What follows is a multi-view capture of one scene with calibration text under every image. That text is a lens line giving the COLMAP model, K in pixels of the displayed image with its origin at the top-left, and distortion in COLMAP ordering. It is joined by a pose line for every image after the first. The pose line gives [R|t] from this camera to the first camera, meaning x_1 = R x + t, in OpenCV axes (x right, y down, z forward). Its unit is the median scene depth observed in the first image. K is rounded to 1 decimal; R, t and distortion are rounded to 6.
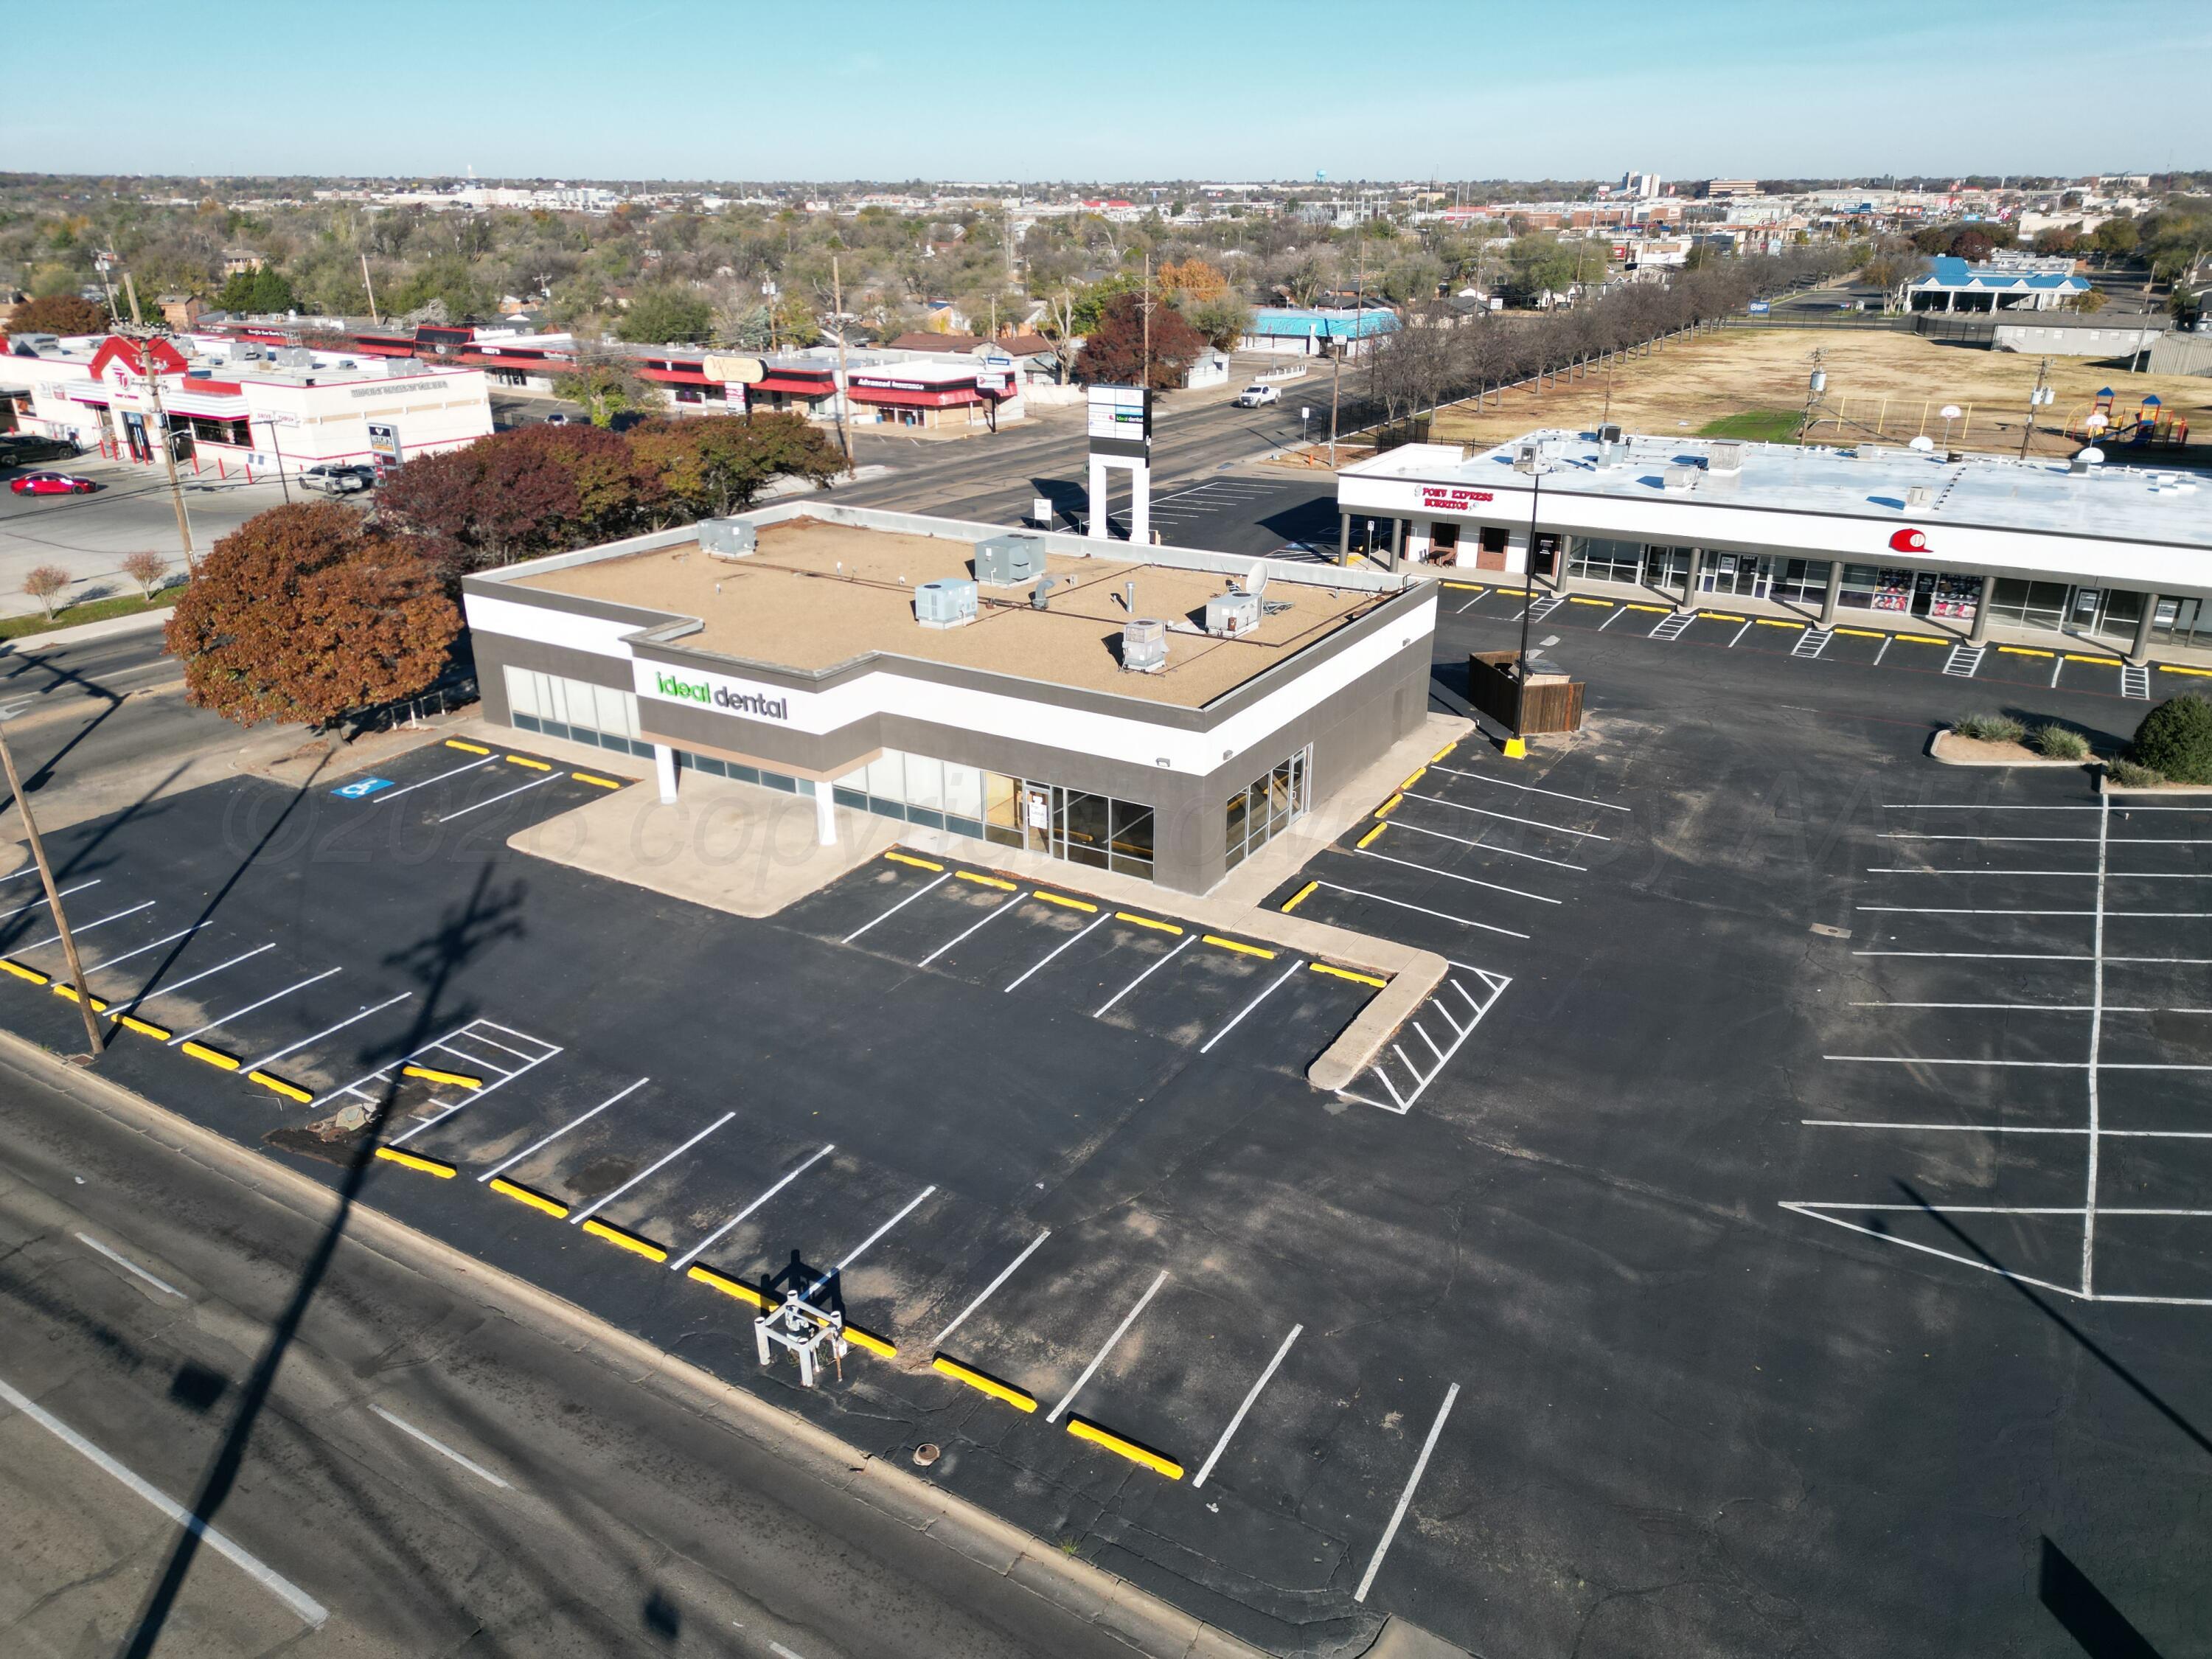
lens RADIAL K [[1533.1, 0, 1095.3], [0, 1533.1, 829.4], [0, 0, 1]] dist [0.078158, -0.073148]
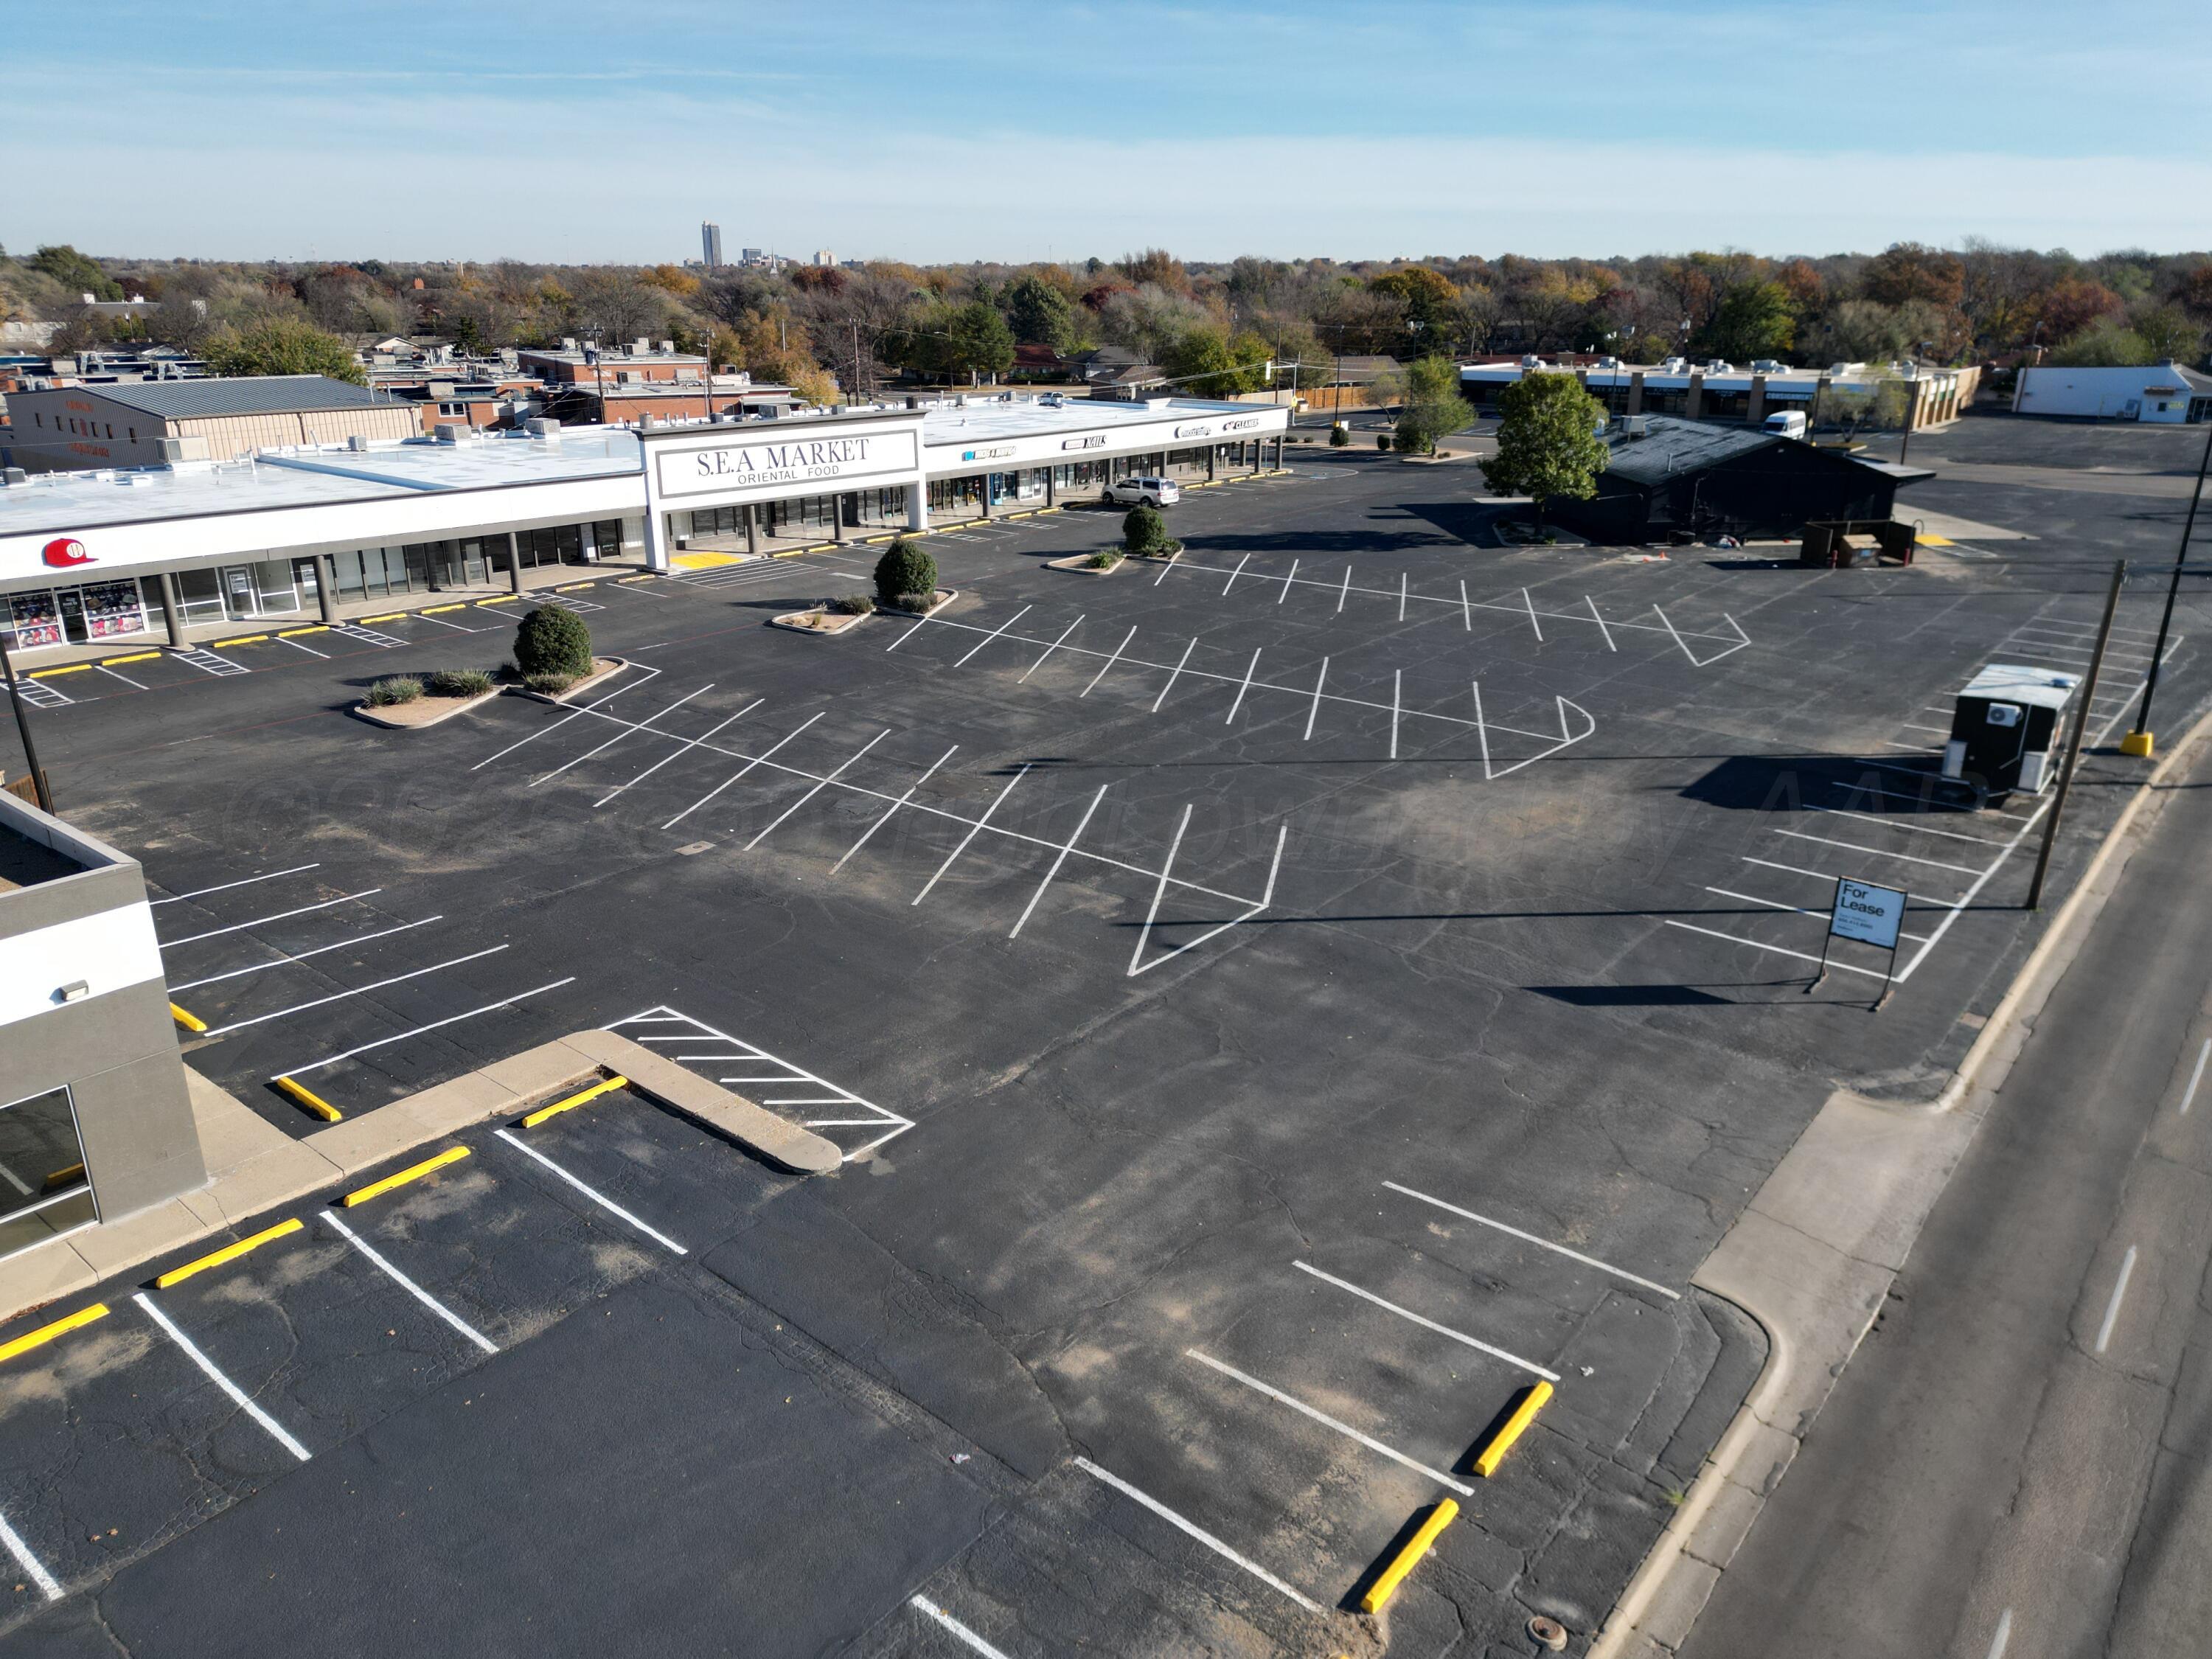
lens RADIAL K [[1533.1, 0, 1095.3], [0, 1533.1, 829.4], [0, 0, 1]] dist [0.078158, -0.073148]
pose [[0.136778, -0.329883, 0.934060, -0.384485], [0.373417, 0.890533, 0.259830, -0.100567], [-0.917525, 0.313255, 0.244989, 0.518042]]
